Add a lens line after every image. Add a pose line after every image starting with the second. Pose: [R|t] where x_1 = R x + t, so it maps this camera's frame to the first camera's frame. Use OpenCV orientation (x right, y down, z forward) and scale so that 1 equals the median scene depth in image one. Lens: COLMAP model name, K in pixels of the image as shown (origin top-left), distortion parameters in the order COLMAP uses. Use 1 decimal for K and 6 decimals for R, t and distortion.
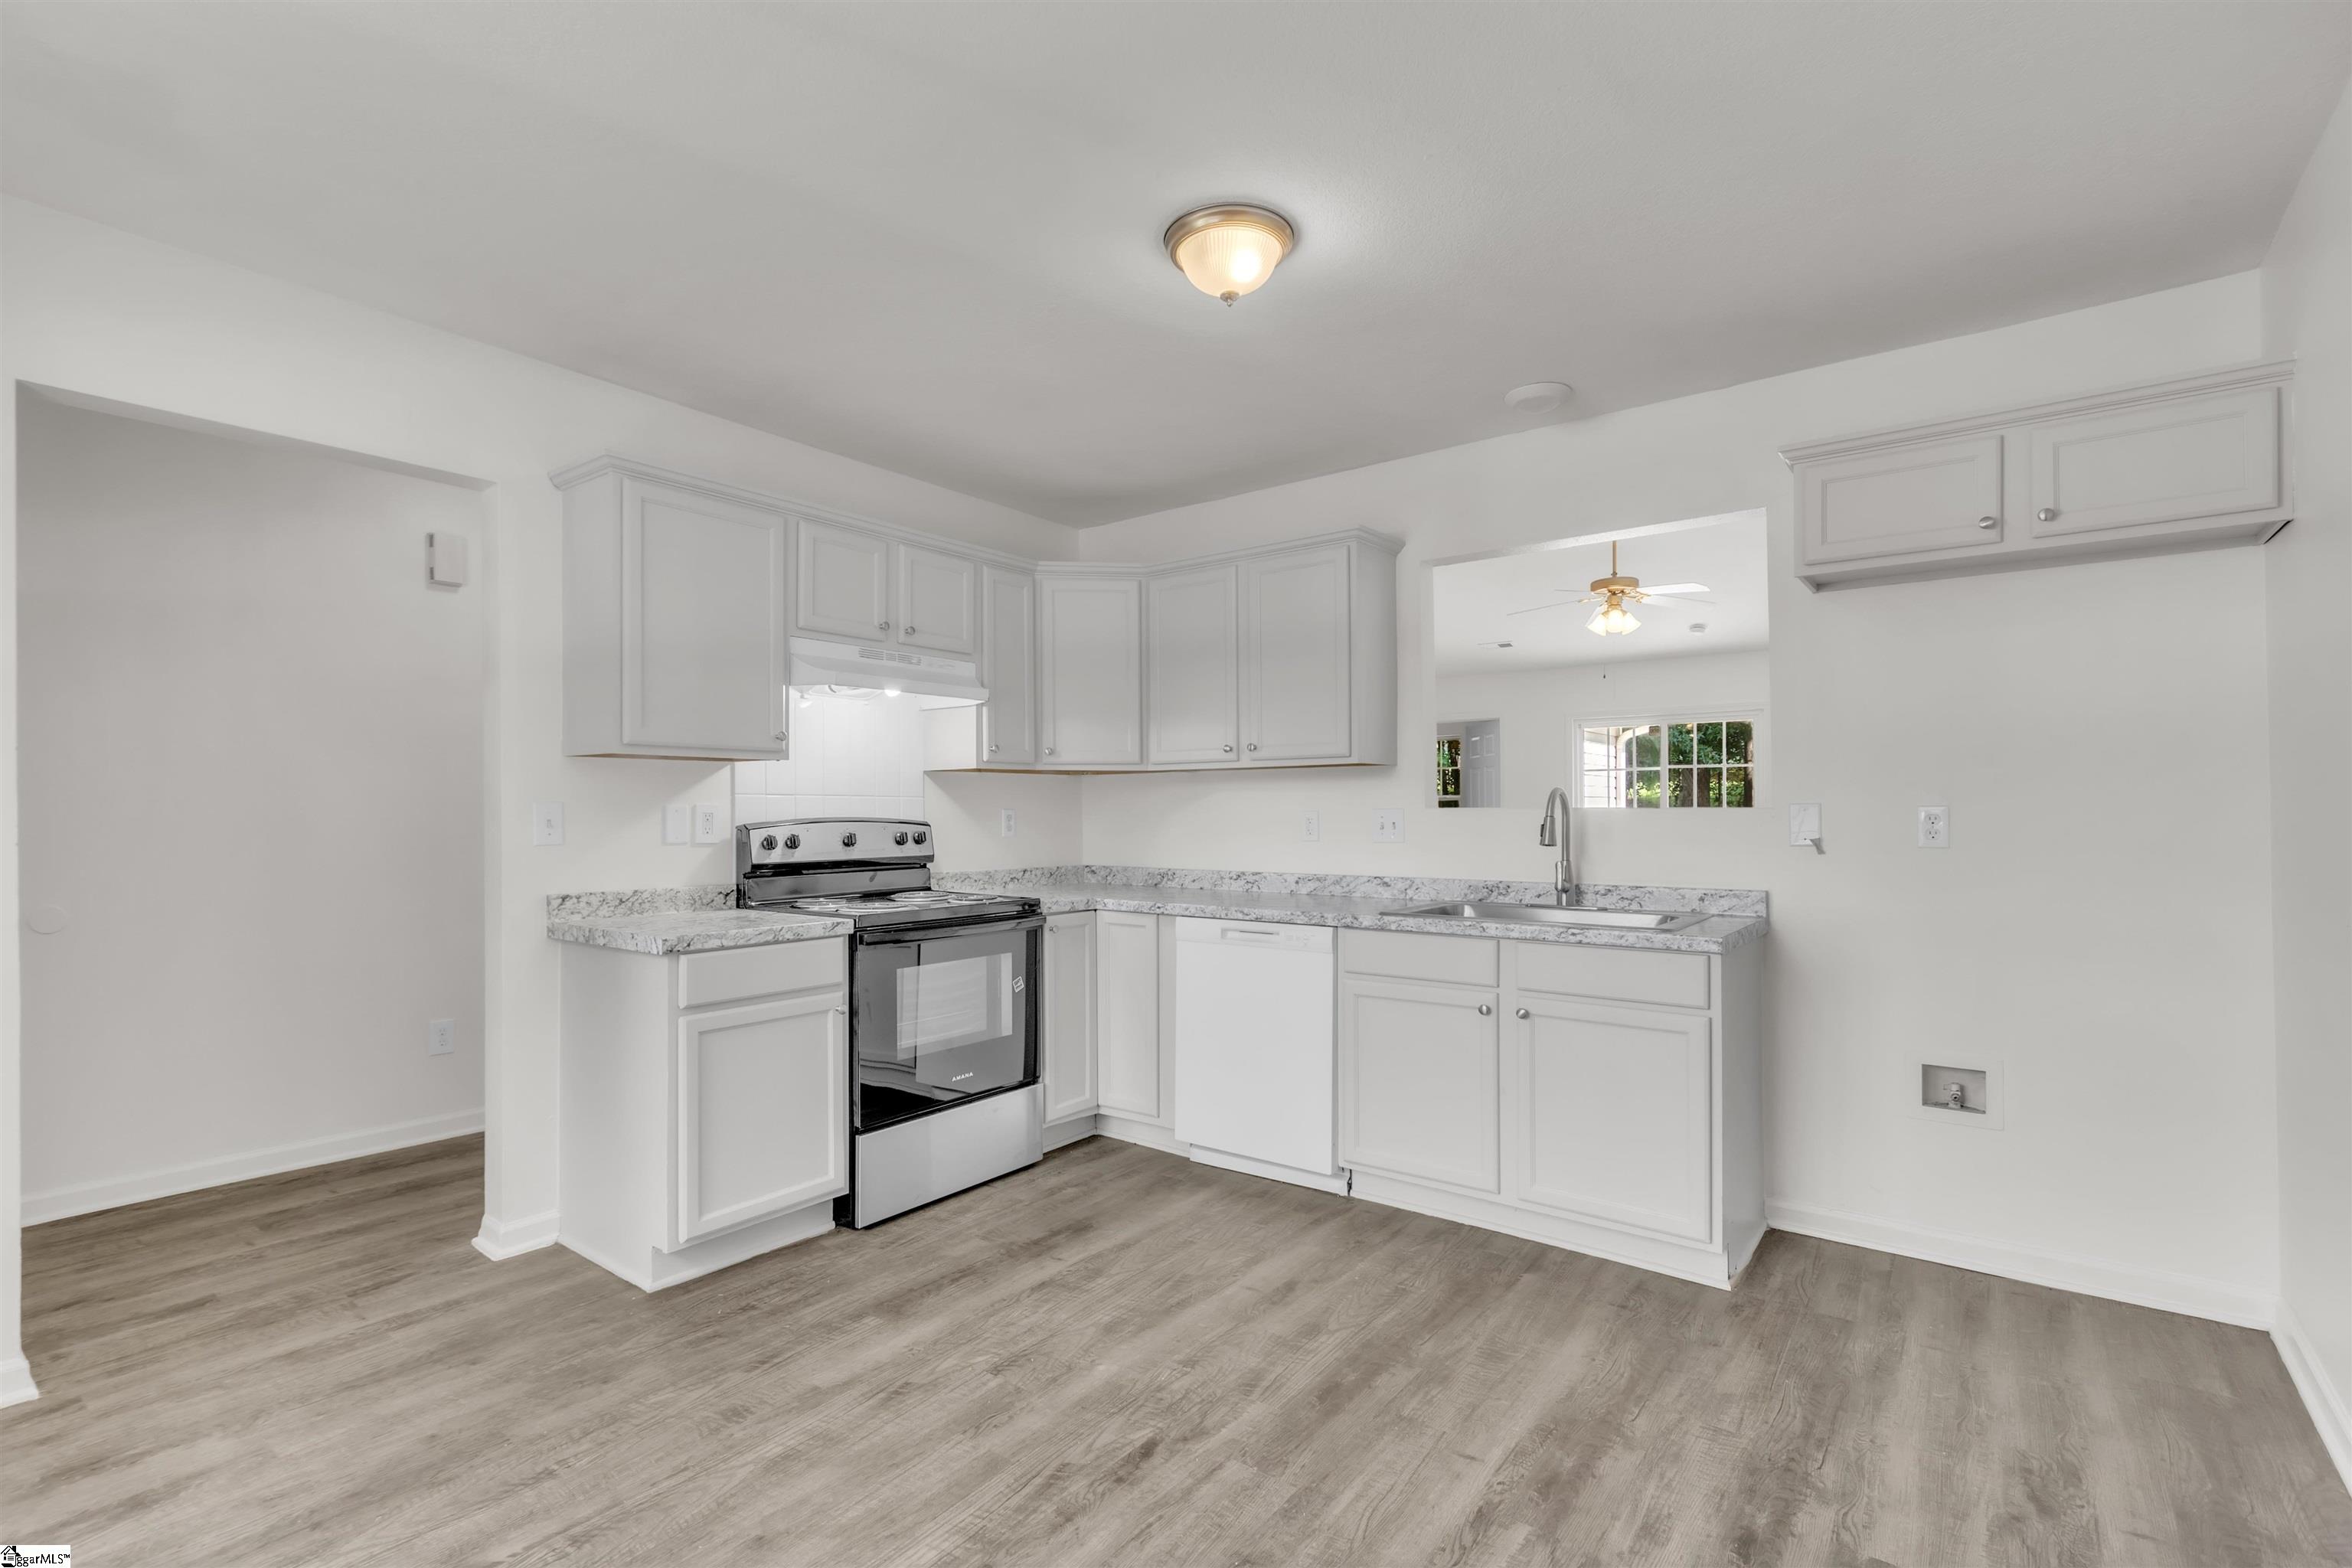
lens RADIAL K [[1080.0, 0, 1164.9], [0, 1080.0, 809.4], [0, 0, 1]] dist [-0.001201, -0.000758]
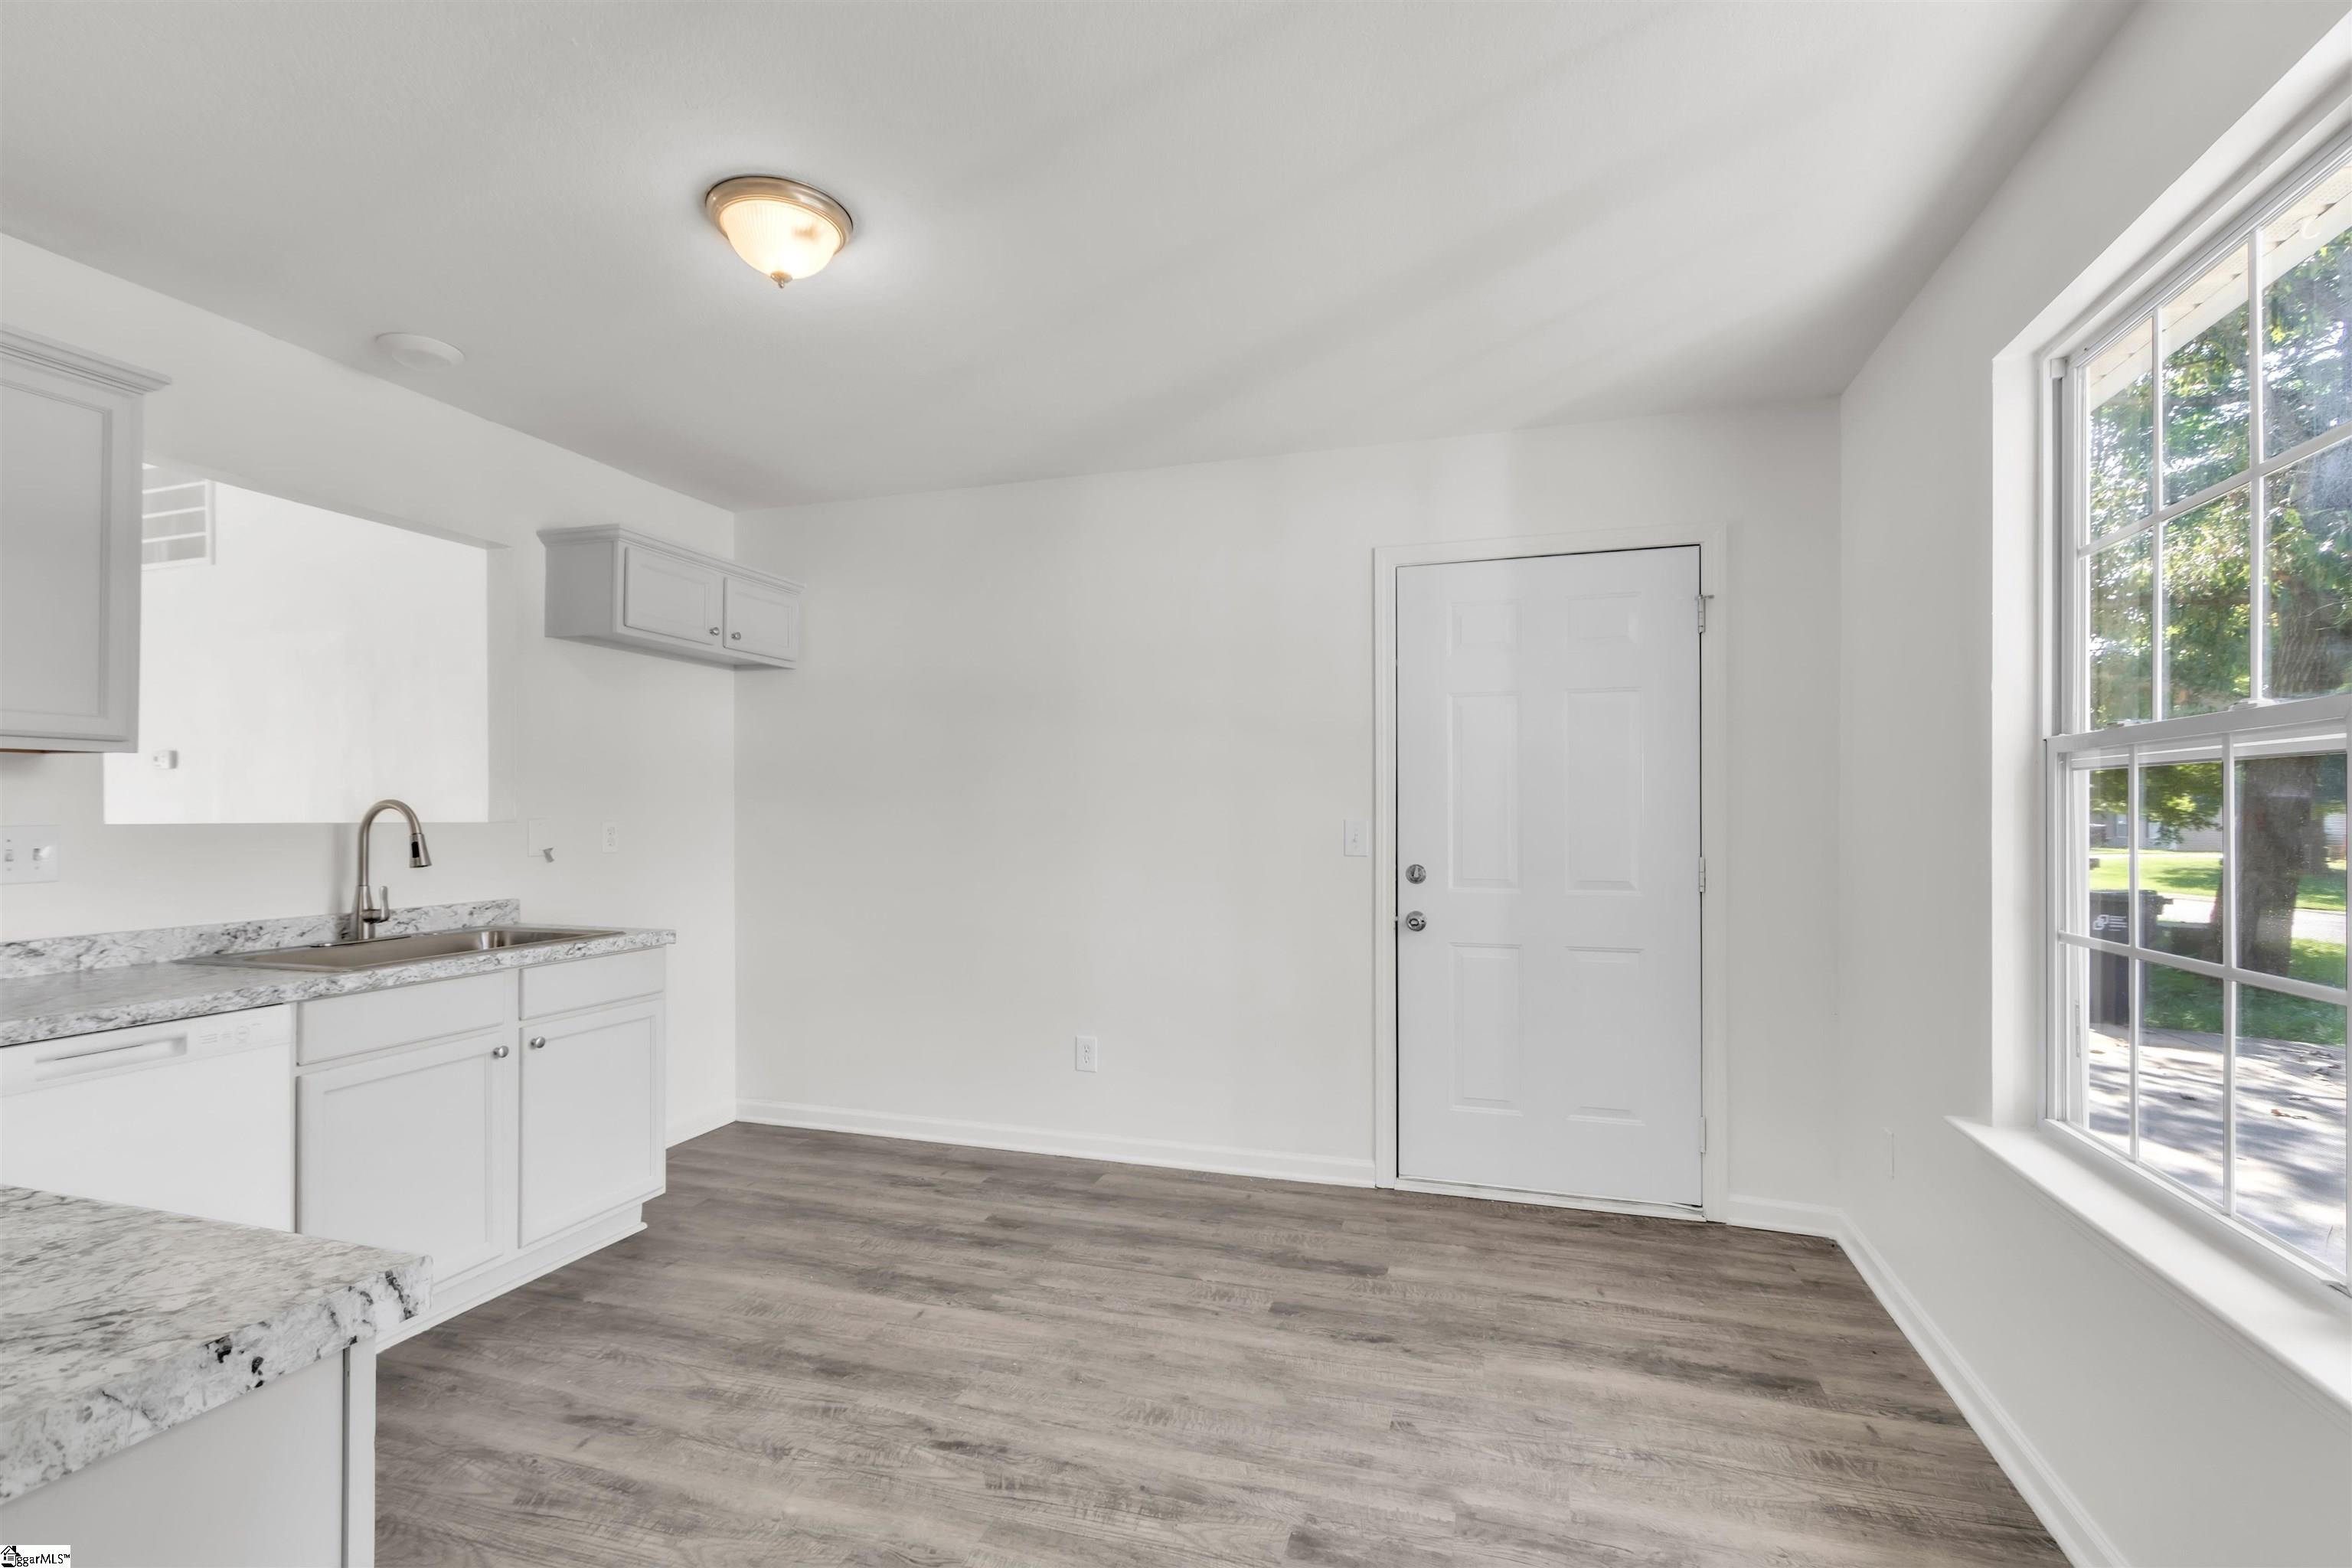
lens RADIAL K [[1080.0, 0, 1164.9], [0, 1080.0, 809.4], [0, 0, 1]] dist [-0.001201, -0.000758]
pose [[-0.341841, 0.007091, 0.939731, -0.917581], [-0.000180, 0.999971, -0.007611, -0.008604], [-0.939758, -0.002771, -0.341830, 1.002022]]
